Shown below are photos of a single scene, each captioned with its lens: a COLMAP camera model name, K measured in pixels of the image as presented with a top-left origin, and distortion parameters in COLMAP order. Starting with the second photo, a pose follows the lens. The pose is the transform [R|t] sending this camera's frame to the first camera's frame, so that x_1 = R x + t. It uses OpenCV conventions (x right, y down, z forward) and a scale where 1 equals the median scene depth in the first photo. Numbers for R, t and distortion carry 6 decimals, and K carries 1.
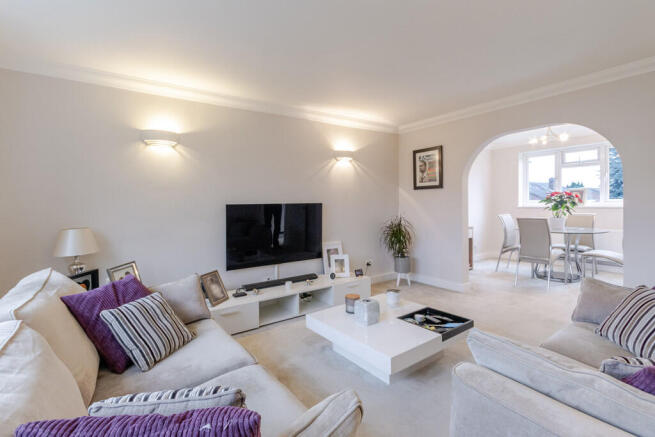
lens RADIAL K [[314.1, 0, 327.8], [0, 314.1, 205.4], [0, 0, 1]] dist [0.001518, 0.000144]
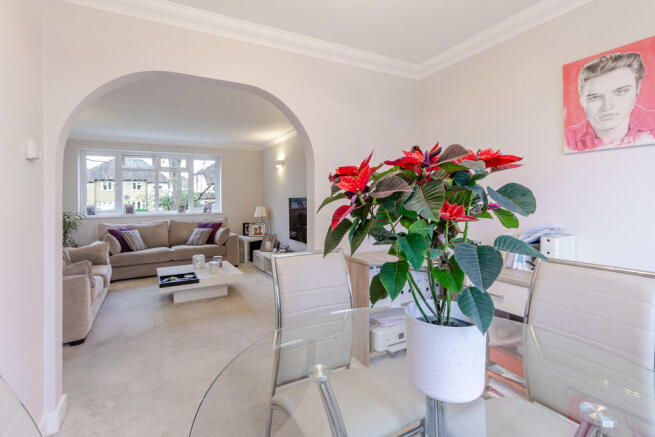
lens RADIAL K [[318.1, 0, 327.4], [0, 318.1, 192.9], [0, 0, 1]] dist [-0.001770, -0.000457]
pose [[-0.140351, 0.003030, -0.990097, 0.992381], [0.004943, 0.999985, 0.002359, -0.024388], [0.990089, -0.004562, -0.140364, 1.107169]]
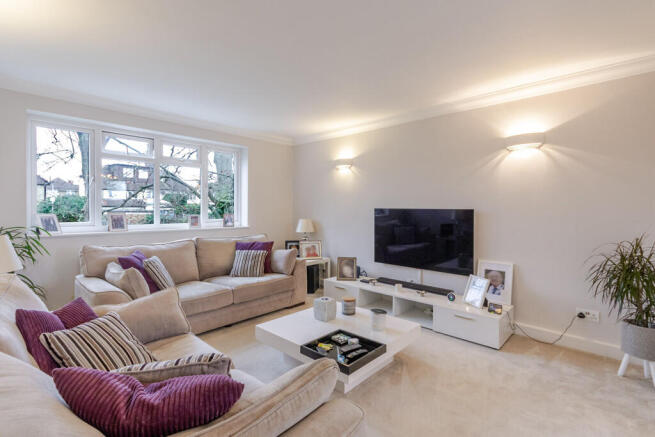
lens RADIAL K [[314.1, 0, 327.8], [0, 314.1, 205.4], [0, 0, 1]] dist [0.001518, 0.000144]
pose [[0.183704, 0.008016, -0.982949, 0.670022], [-0.021238, 0.999766, 0.004184, -0.011642], [0.982752, 0.020107, 0.183831, 0.458490]]
